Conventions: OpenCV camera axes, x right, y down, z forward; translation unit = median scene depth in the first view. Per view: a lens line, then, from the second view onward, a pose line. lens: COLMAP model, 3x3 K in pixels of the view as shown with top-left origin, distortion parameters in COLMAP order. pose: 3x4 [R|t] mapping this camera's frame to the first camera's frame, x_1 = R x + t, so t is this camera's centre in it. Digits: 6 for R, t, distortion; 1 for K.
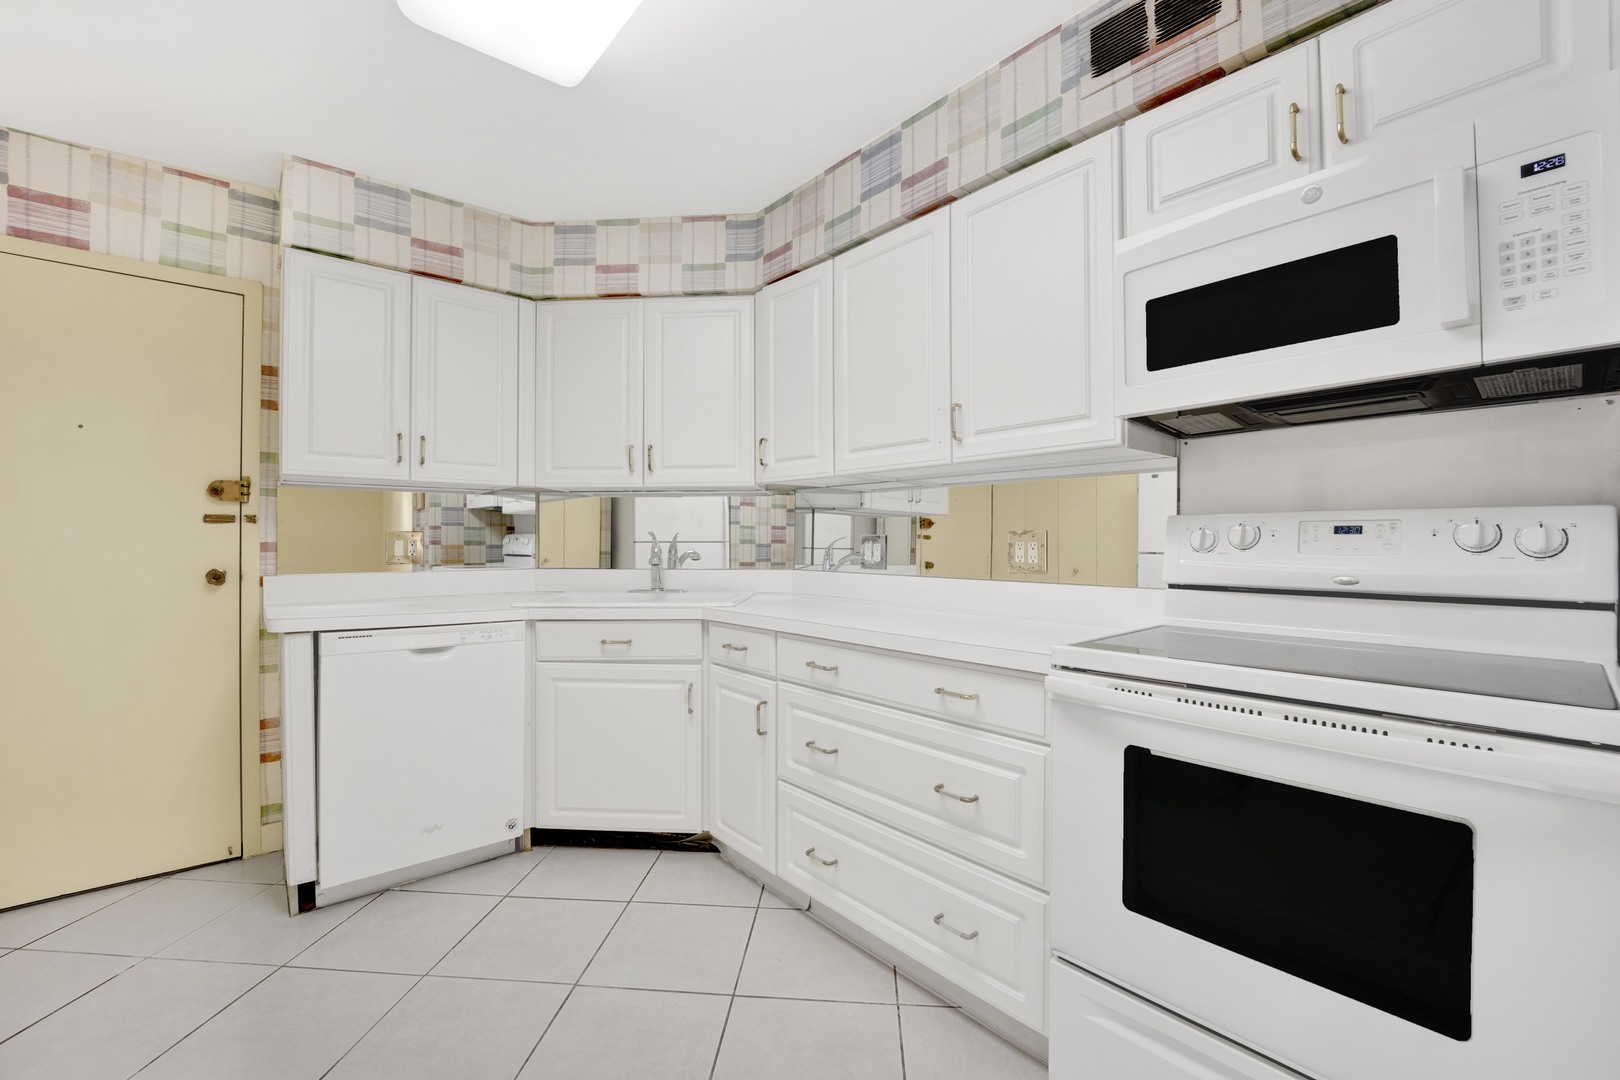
lens RADIAL K [[684.1, 0, 812.9], [0, 684.1, 539.6], [0, 0, 1]] dist [-0.003565, -0.000174]
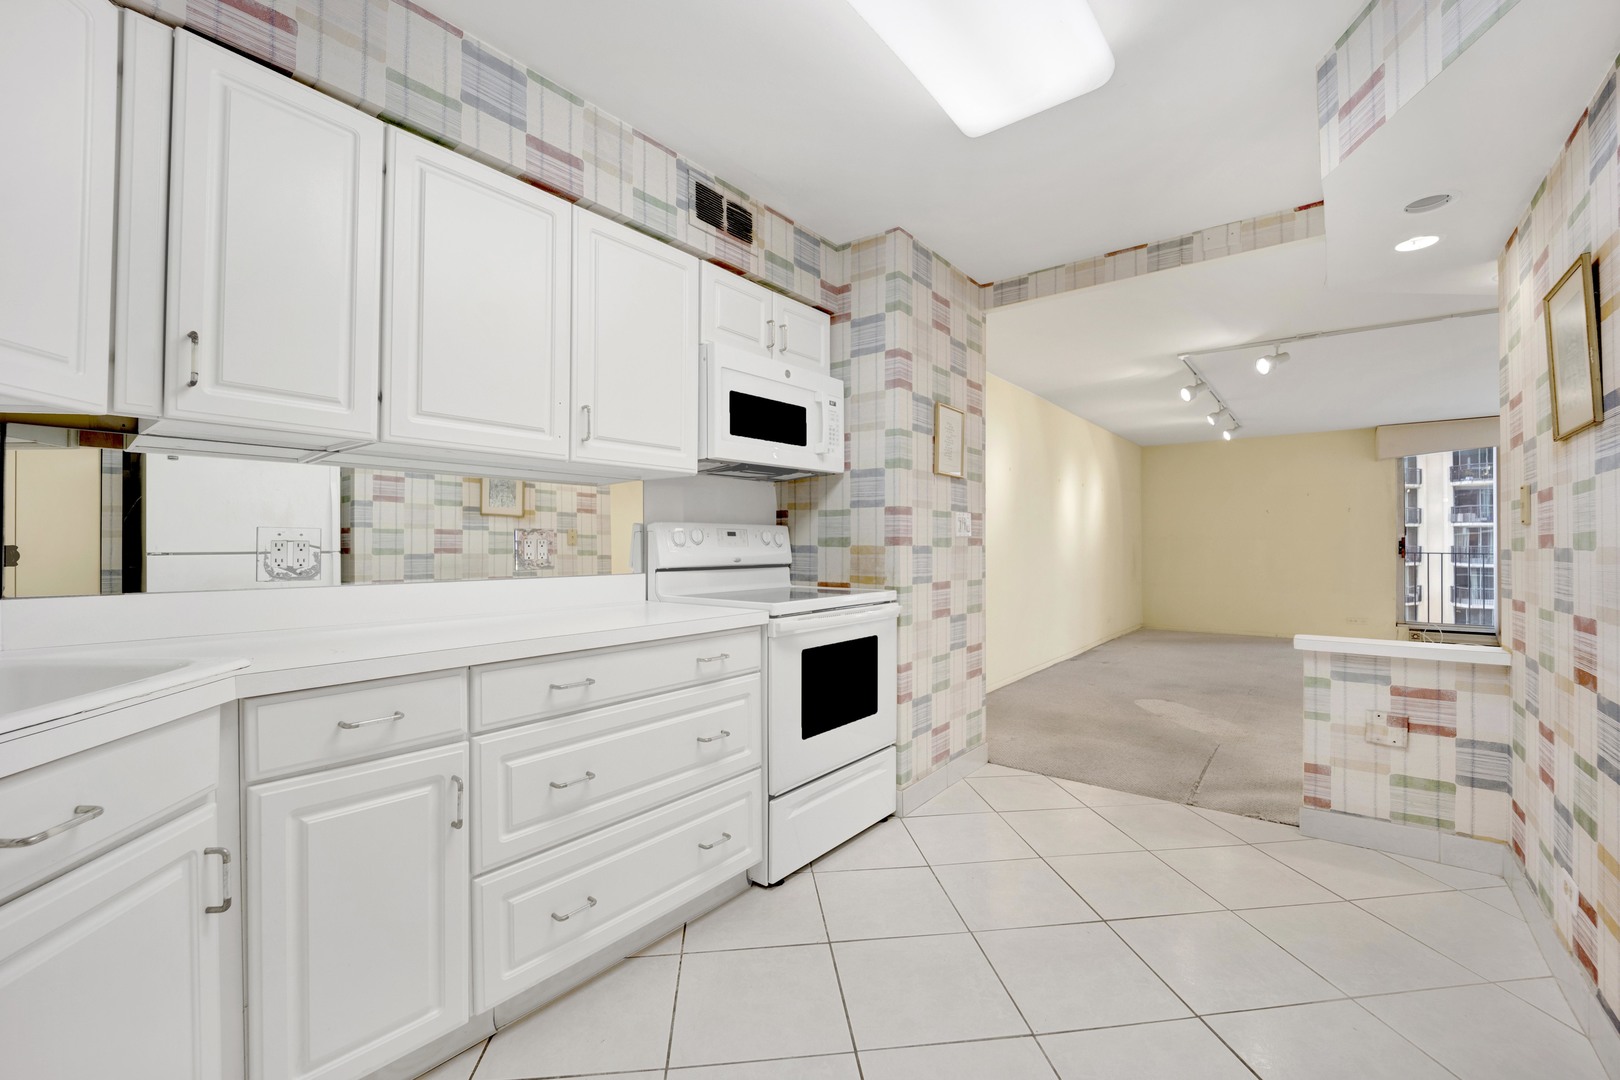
lens RADIAL K [[684.1, 0, 816.4], [0, 684.1, 536.7], [0, 0, 1]] dist [-0.003565, -0.000174]
pose [[-0.199362, 0.009492, 0.979880, -0.985835], [-0.001085, 0.999950, -0.009907, 0.011641], [-0.979925, -0.003038, -0.199342, 0.978706]]
